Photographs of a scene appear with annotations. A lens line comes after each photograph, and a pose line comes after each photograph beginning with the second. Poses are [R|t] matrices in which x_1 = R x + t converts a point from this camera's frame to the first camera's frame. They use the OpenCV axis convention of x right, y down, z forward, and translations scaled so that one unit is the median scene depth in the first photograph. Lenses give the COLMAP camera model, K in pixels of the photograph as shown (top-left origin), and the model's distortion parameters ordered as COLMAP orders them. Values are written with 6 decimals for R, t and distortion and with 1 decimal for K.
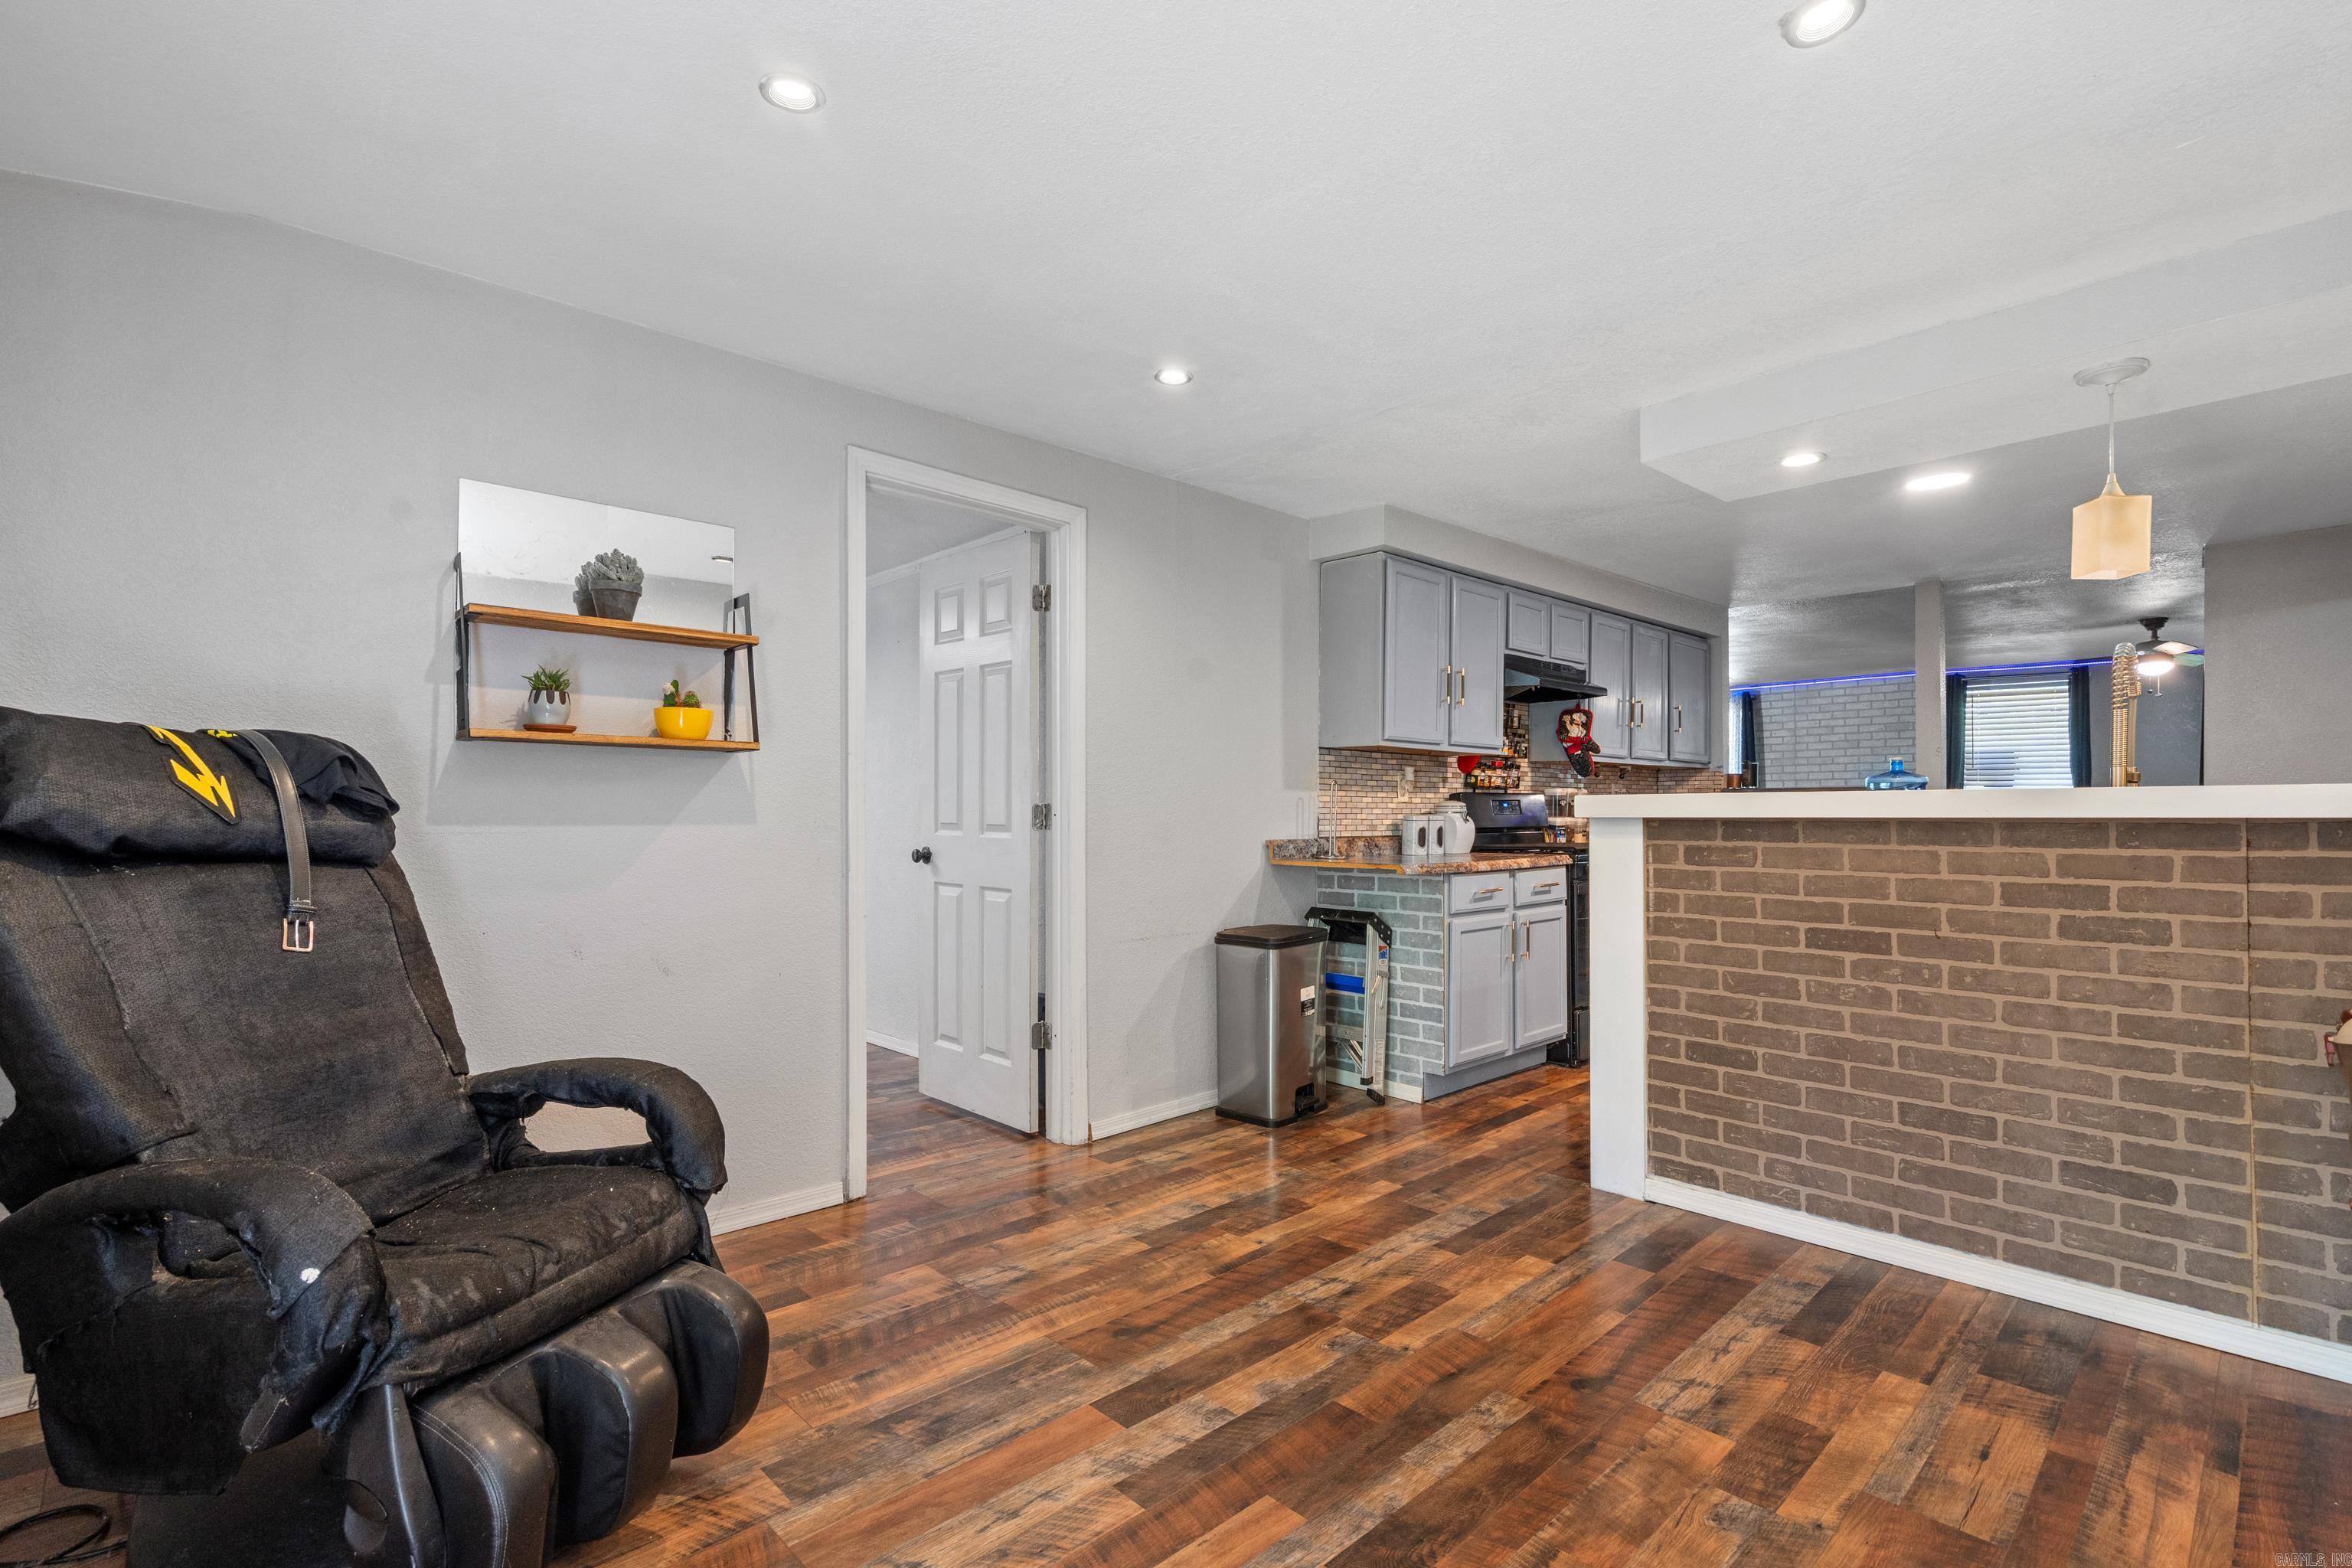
lens RADIAL K [[1084.4, 0, 1180.9], [0, 1084.4, 798.8], [0, 0, 1]] dist [0.000055, 0.001143]
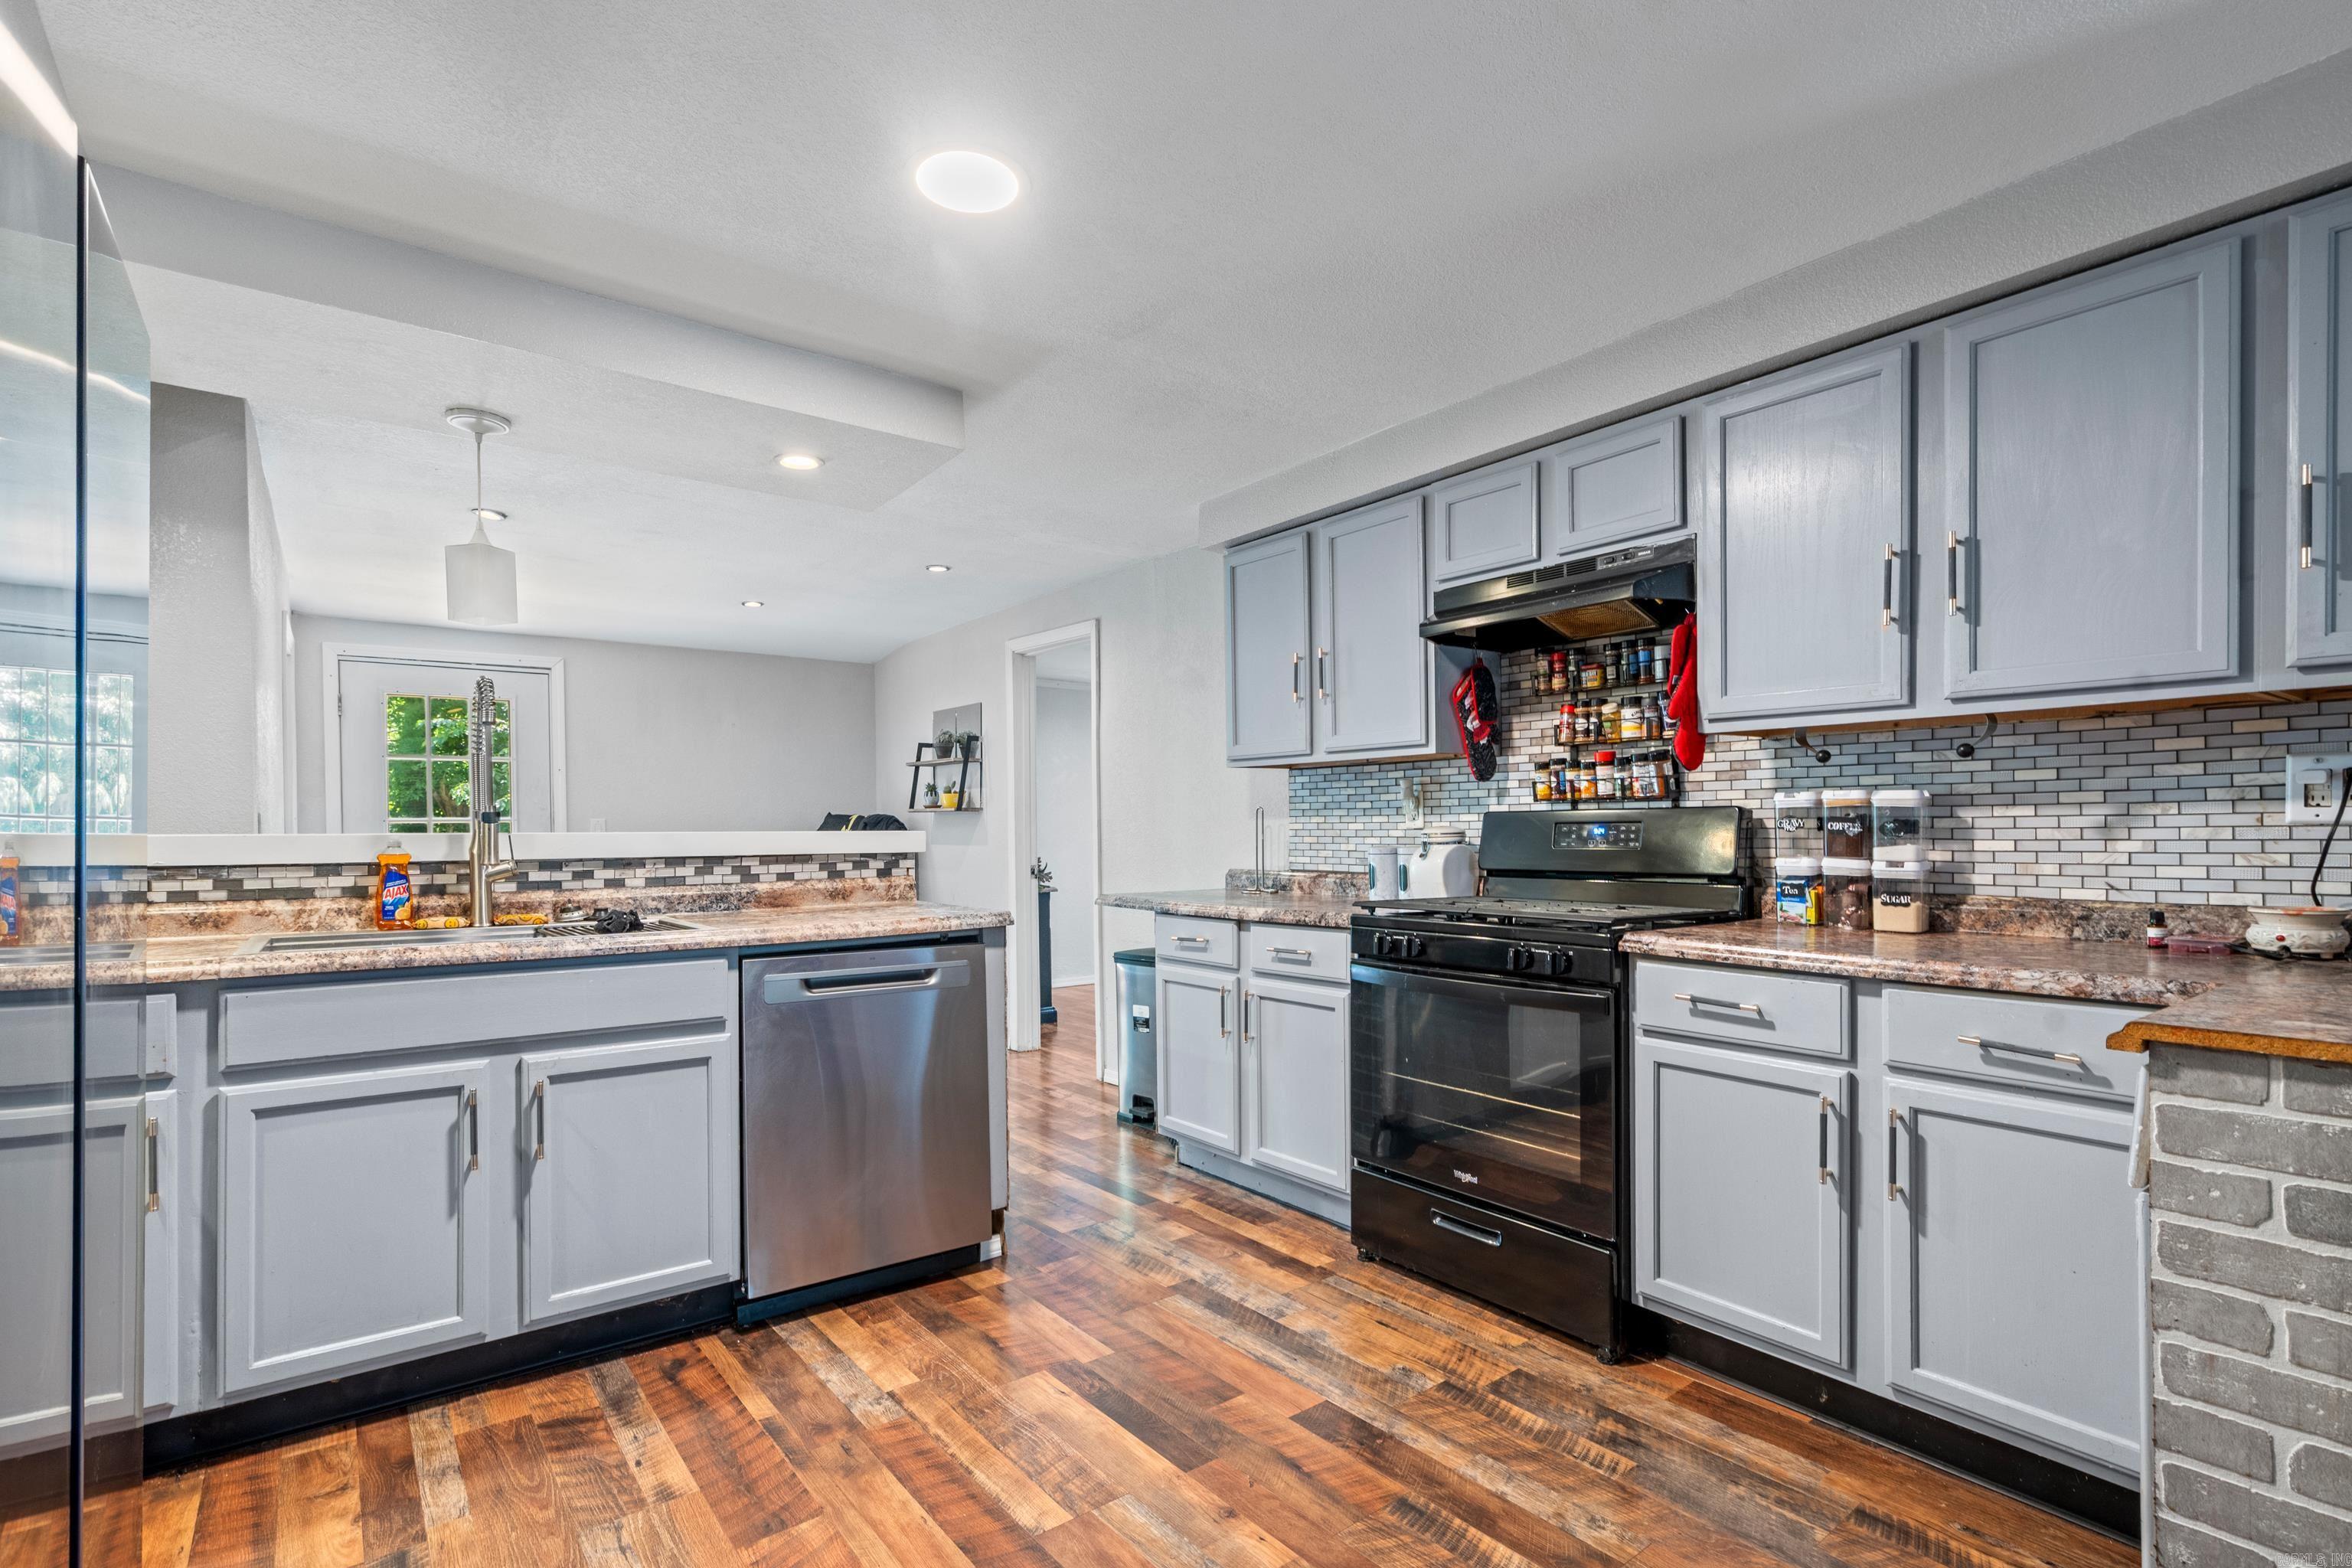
lens RADIAL K [[1080.5, 0, 1170.4], [0, 1080.5, 817.5], [0, 0, 1]] dist [0.000177, 0.001336]
pose [[-0.090760, -0.011732, -0.995804, 0.943788], [0.018694, 0.999734, -0.013482, 0.002293], [0.995697, -0.019839, -0.090516, 0.903566]]
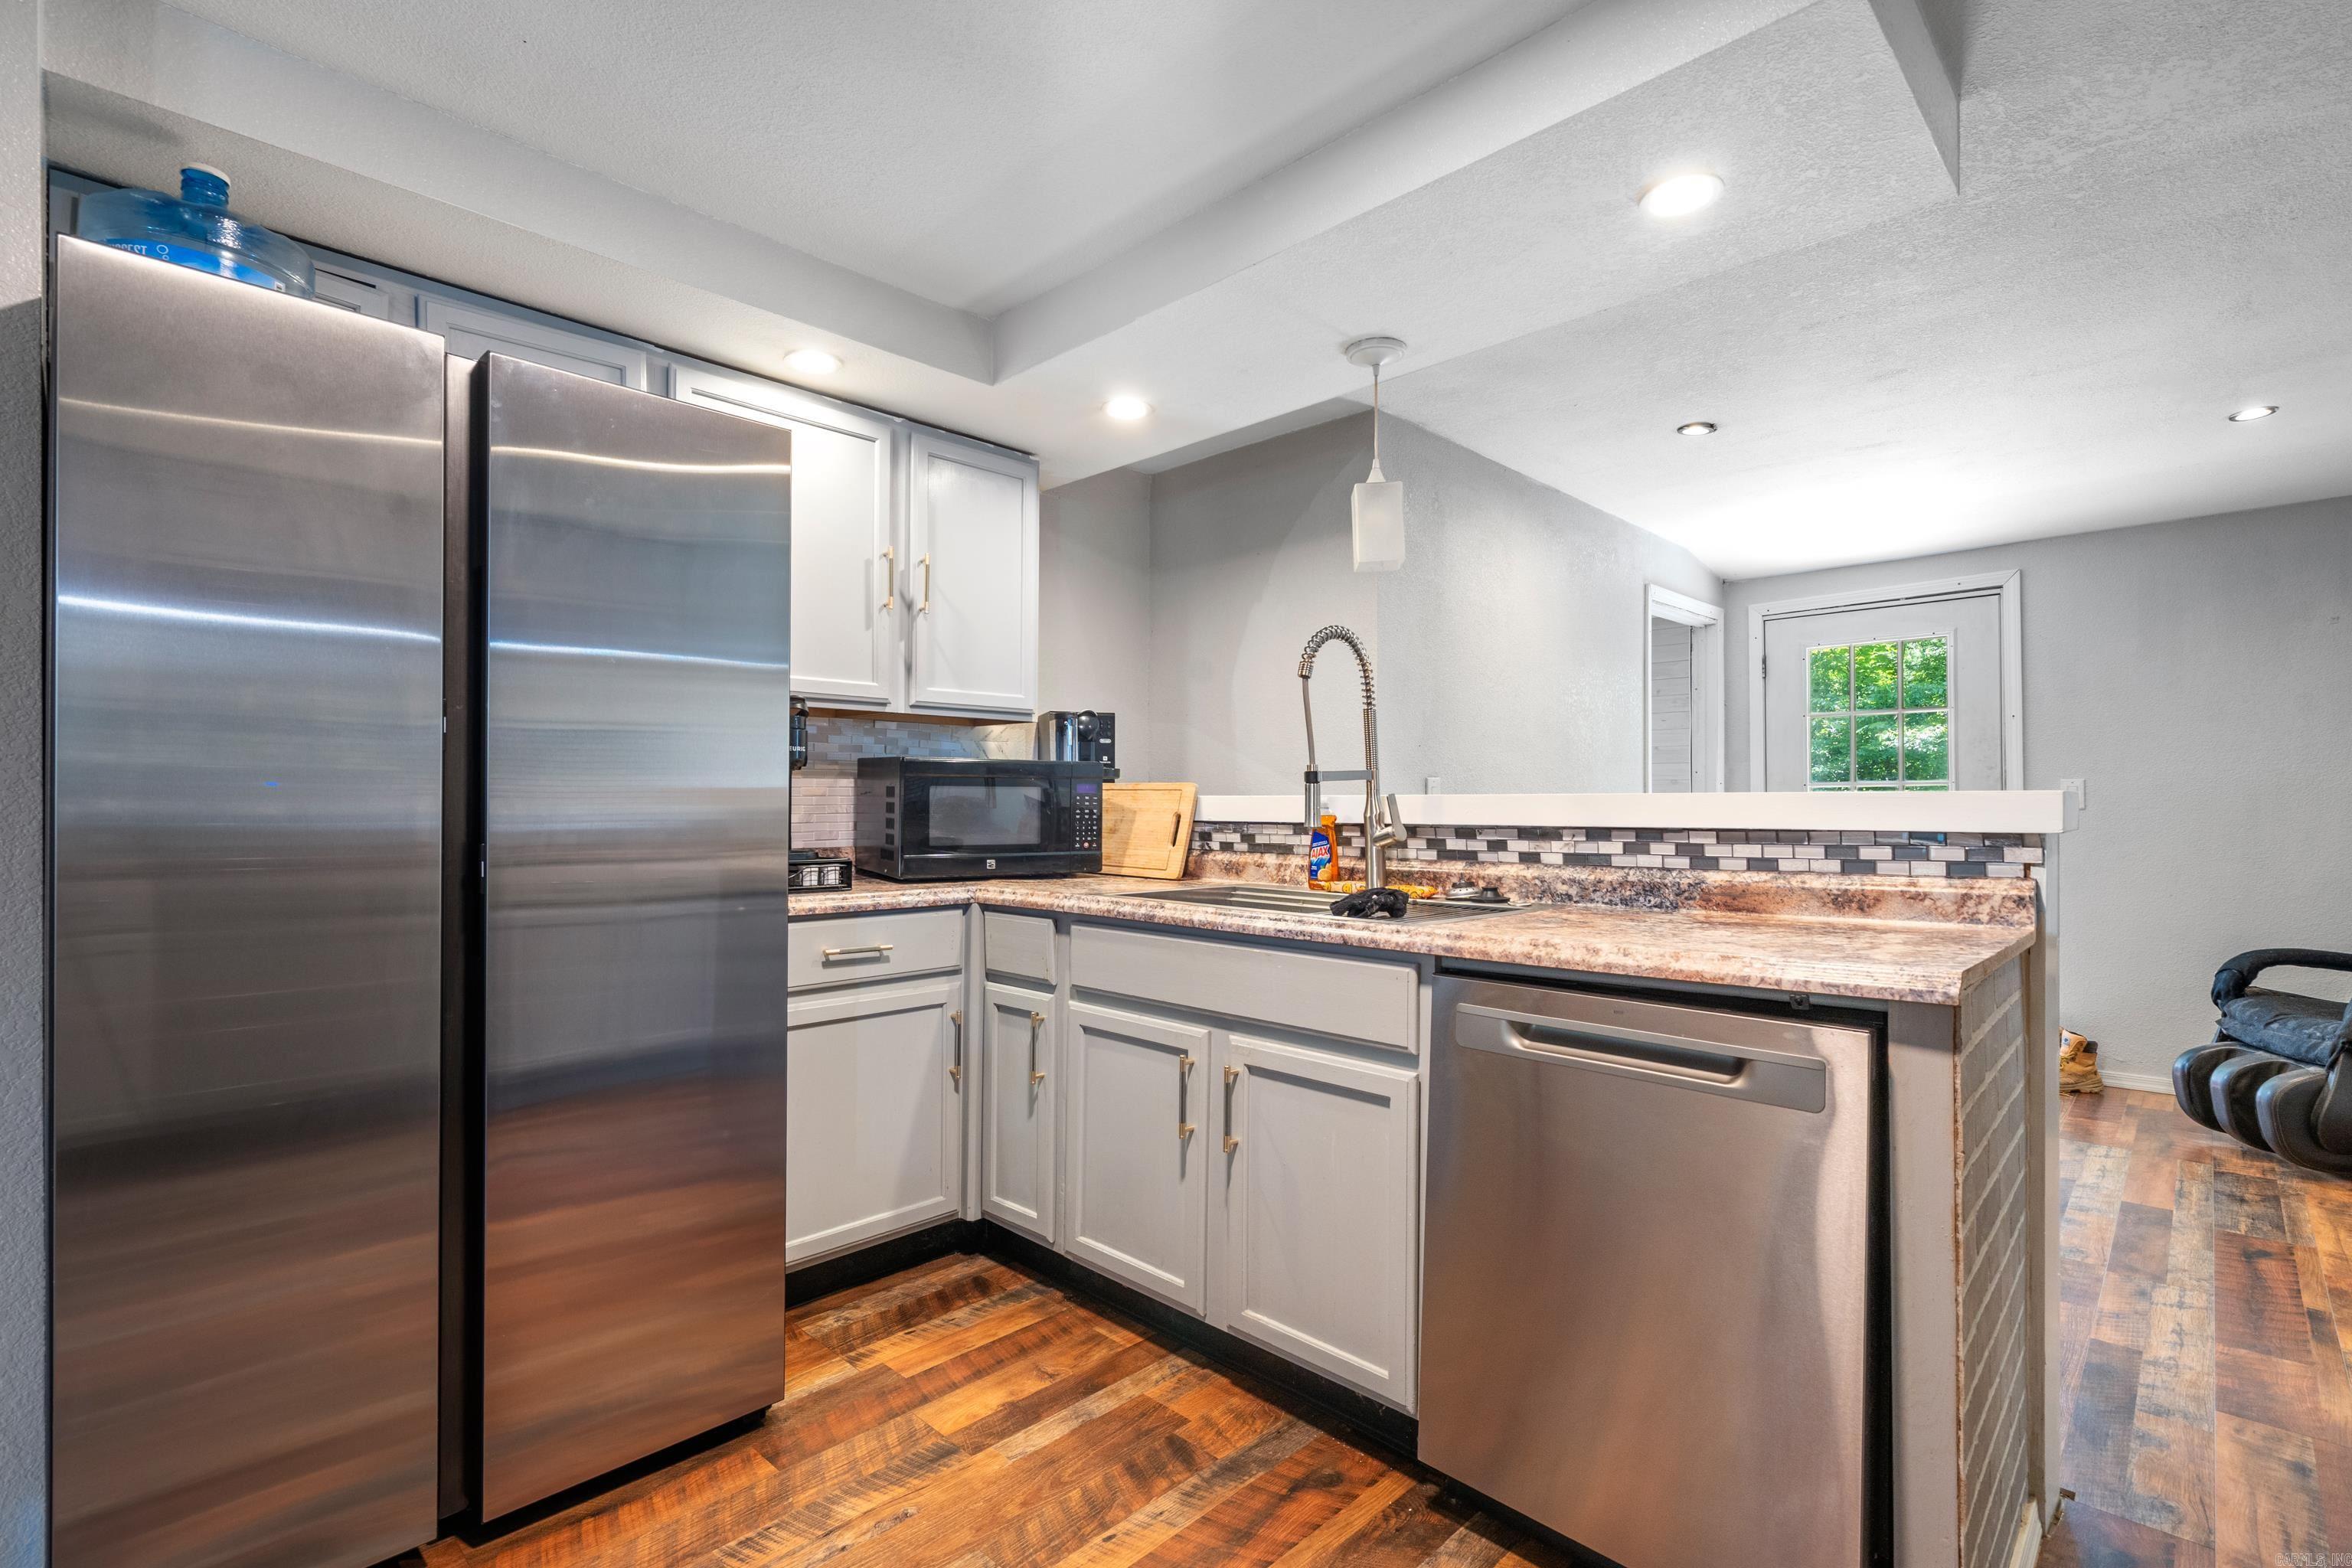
lens RADIAL K [[1084.4, 0, 1180.9], [0, 1084.4, 798.8], [0, 0, 1]] dist [0.000055, 0.001143]
pose [[-0.998923, -0.000954, -0.046379, 0.558700], [-0.000097, 0.999829, -0.018482, 0.007610], [0.046388, -0.018458, -0.998753, 1.009009]]
